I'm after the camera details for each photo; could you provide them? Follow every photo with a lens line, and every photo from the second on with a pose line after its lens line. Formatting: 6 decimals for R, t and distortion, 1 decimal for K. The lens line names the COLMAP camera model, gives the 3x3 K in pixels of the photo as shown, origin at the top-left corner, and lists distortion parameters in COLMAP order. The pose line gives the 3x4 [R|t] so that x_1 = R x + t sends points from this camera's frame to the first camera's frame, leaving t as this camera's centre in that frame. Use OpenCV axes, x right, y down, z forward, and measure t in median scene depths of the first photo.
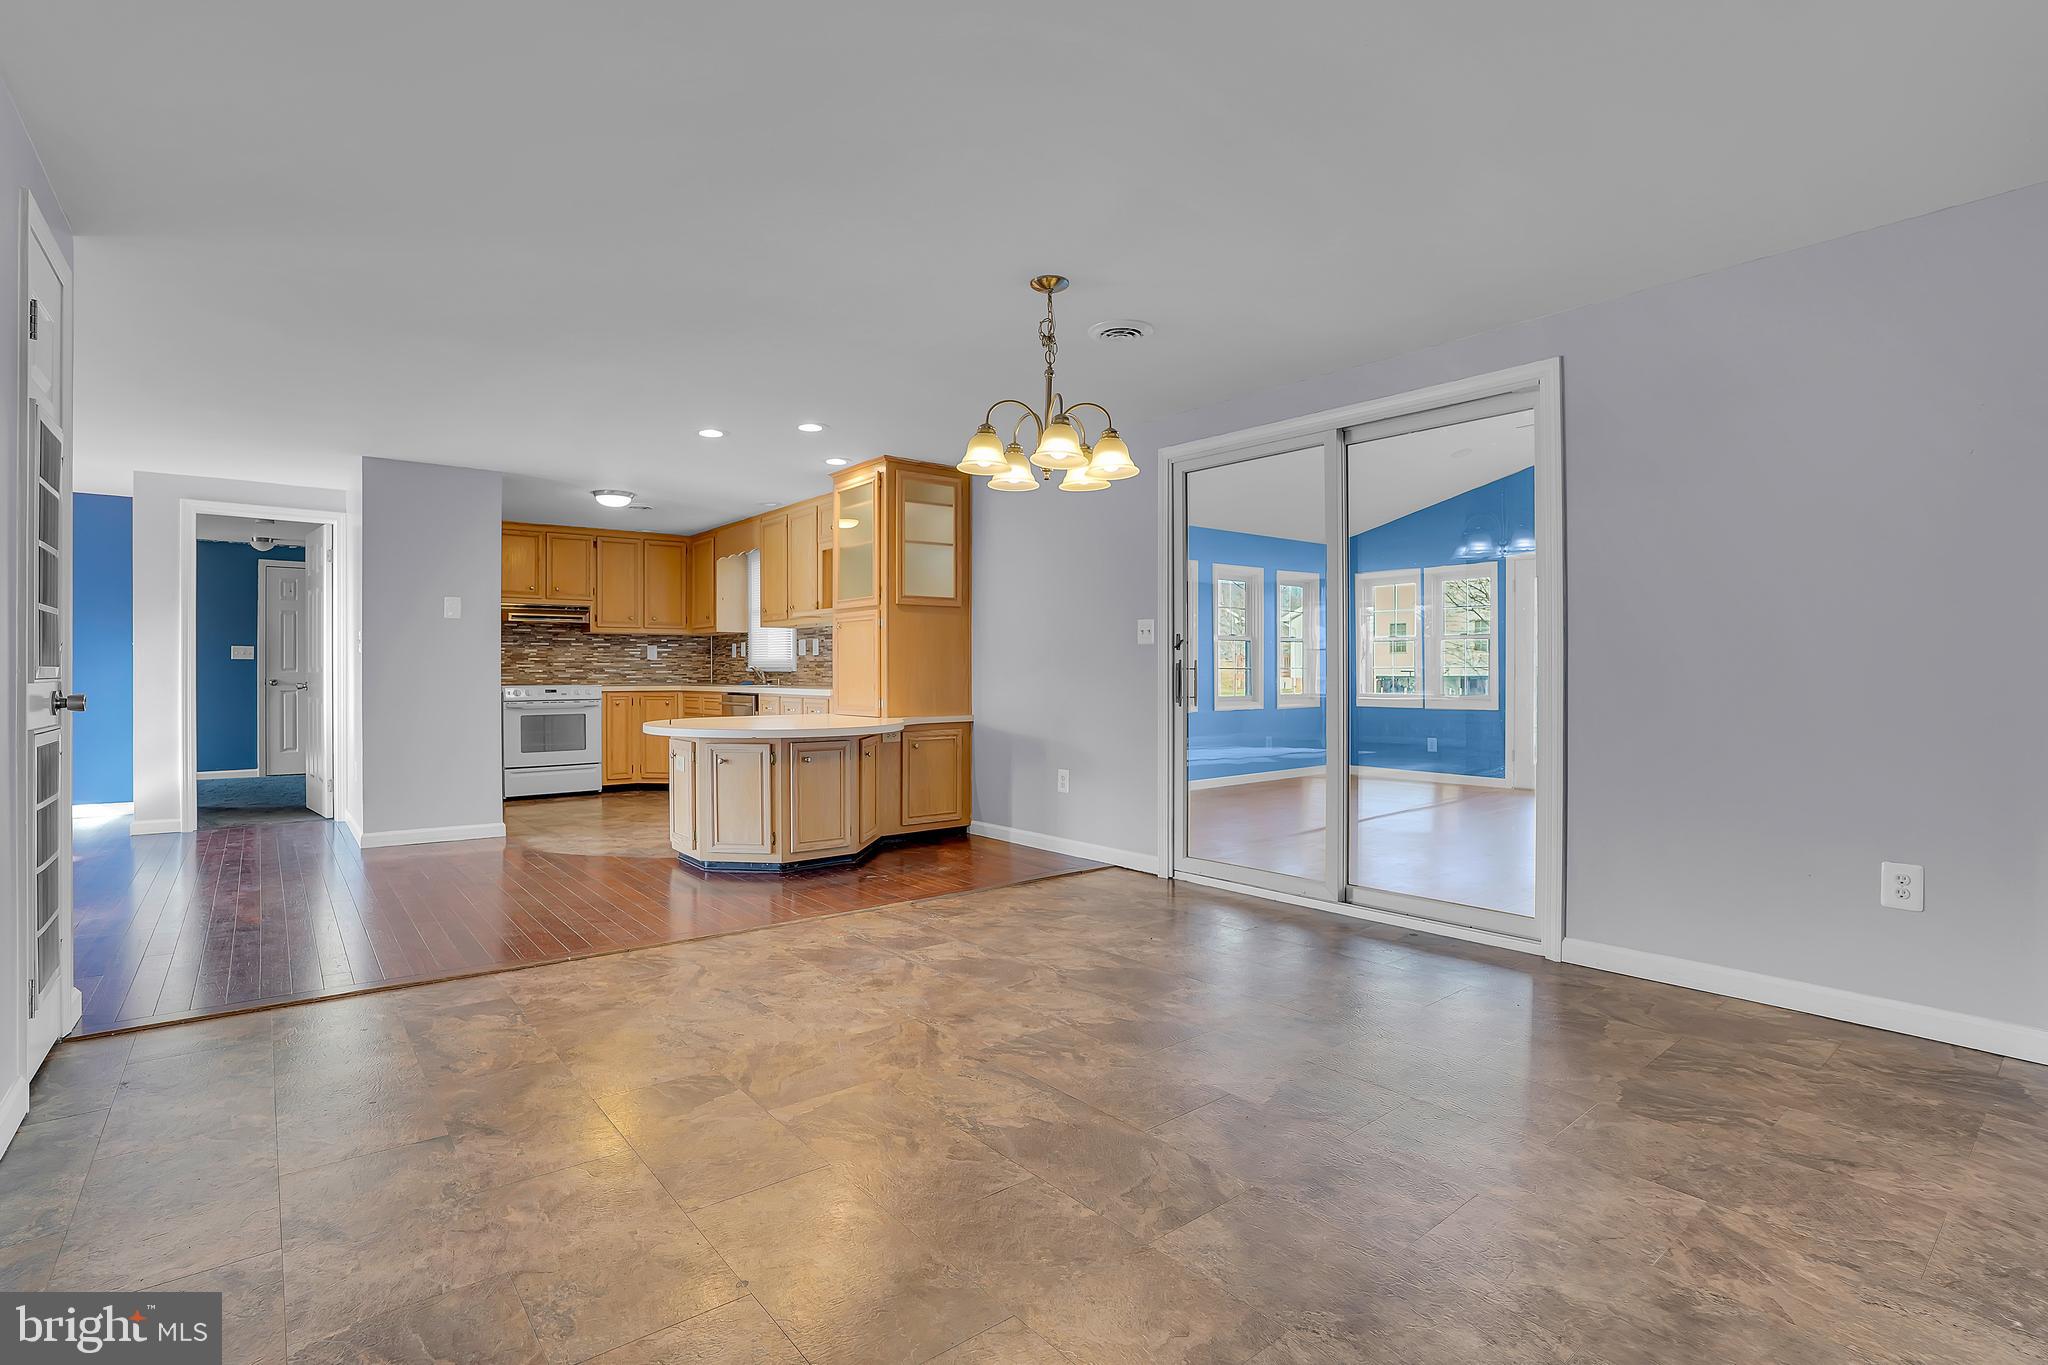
lens RADIAL K [[967.6, 0, 1018.3], [0, 967.6, 676.0], [0, 0, 1]] dist [-0.076611, 0.033727]
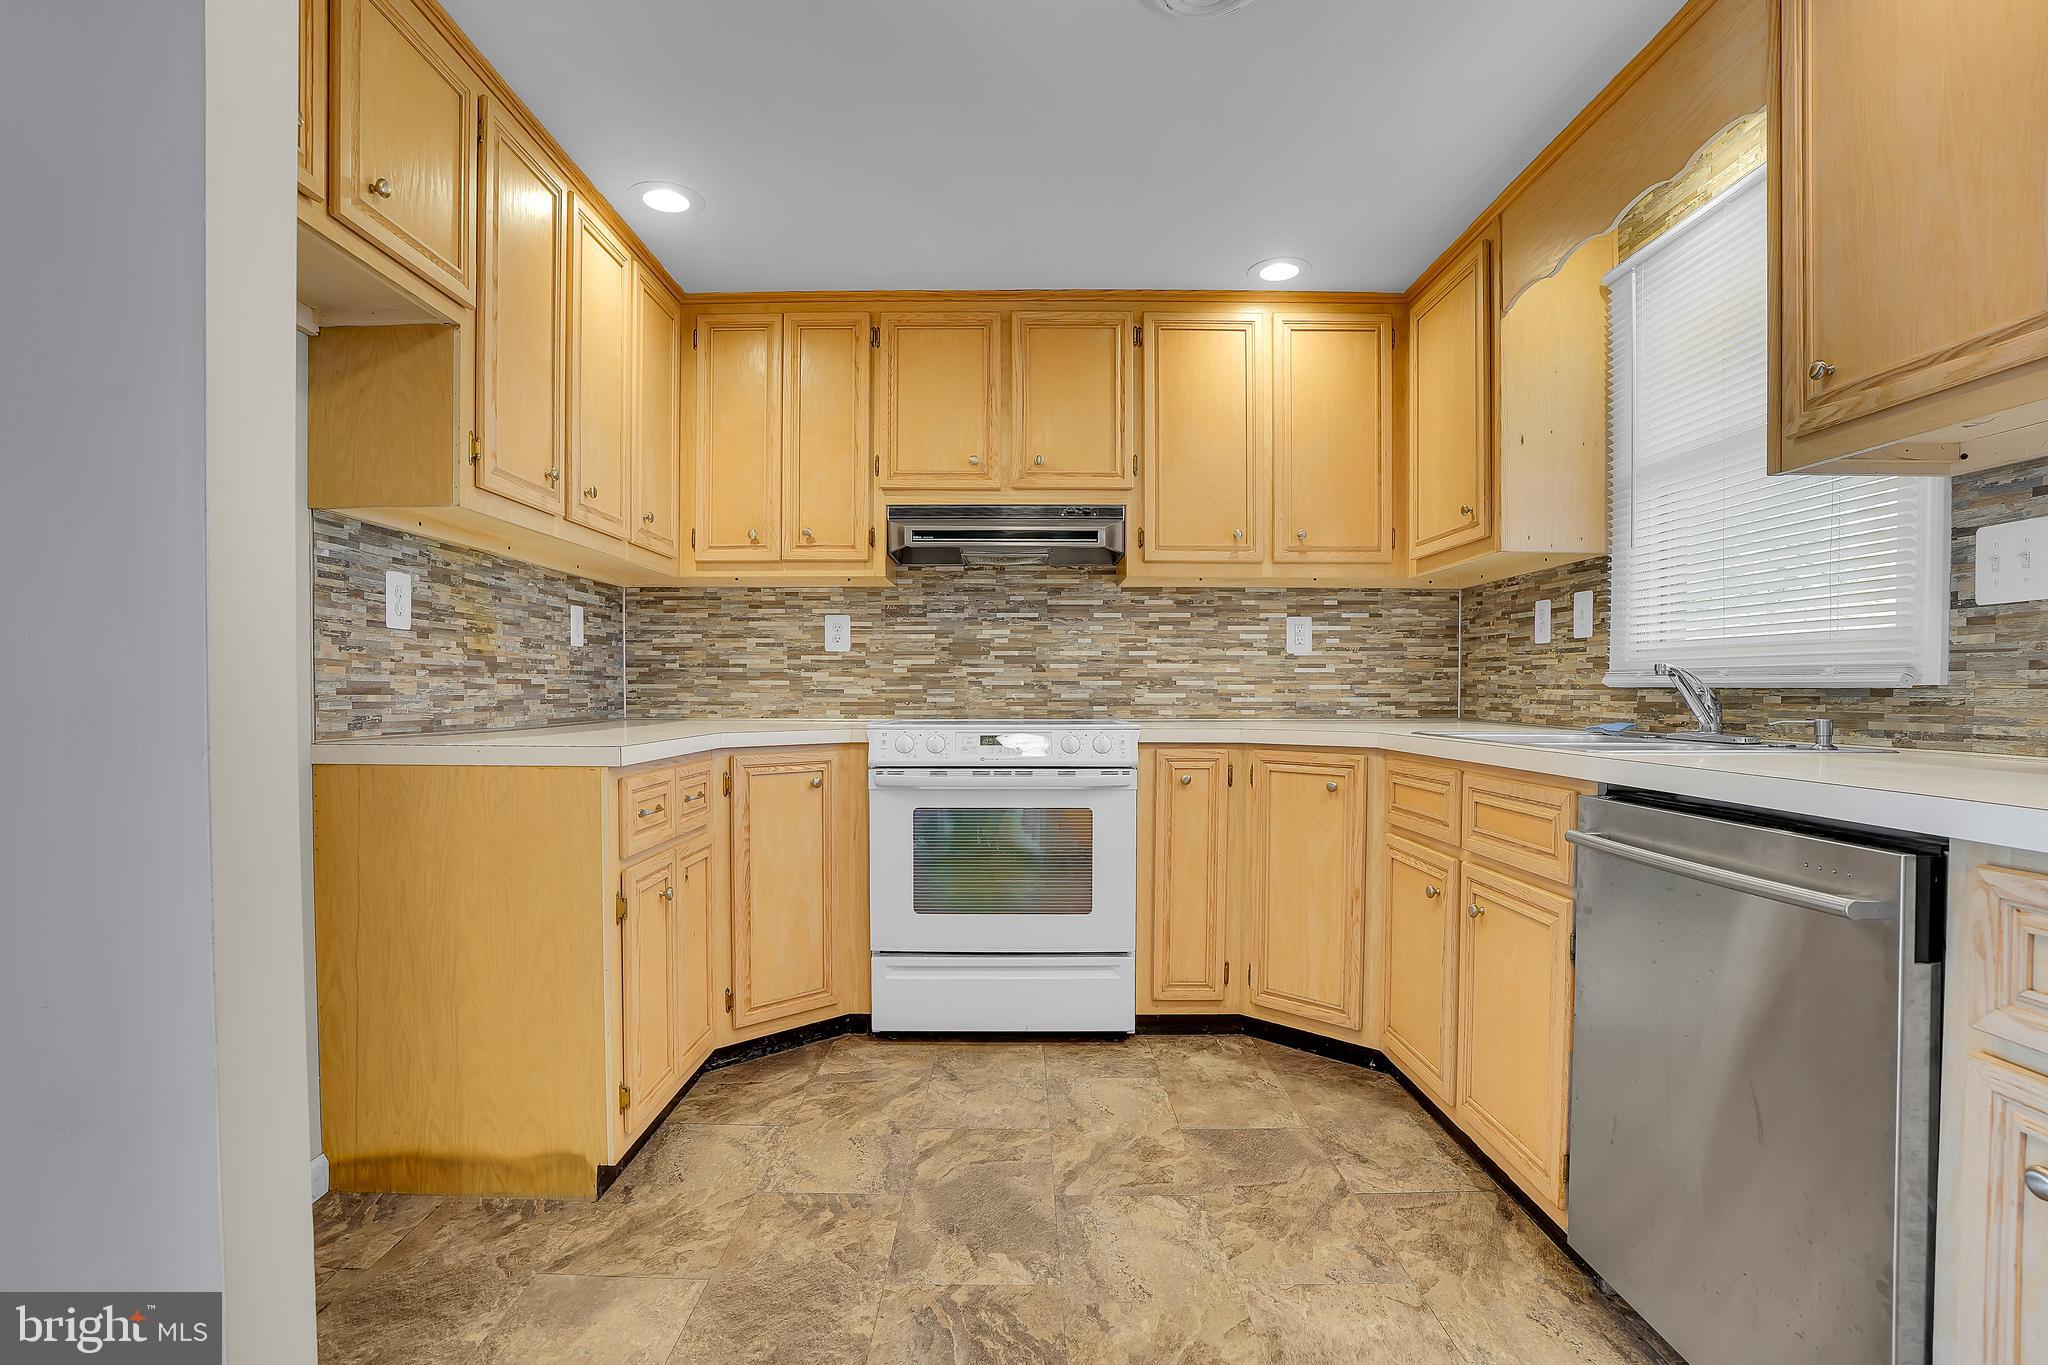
lens RADIAL K [[977.0, 0, 1012.0], [0, 977.0, 712.8], [0, 0, 1]] dist [-0.072620, 0.027213]
pose [[0.772585, 0.019842, -0.634601, -0.259128], [-0.007742, 0.999732, 0.021833, -0.001899], [0.634864, -0.011955, 0.772531, 0.723412]]
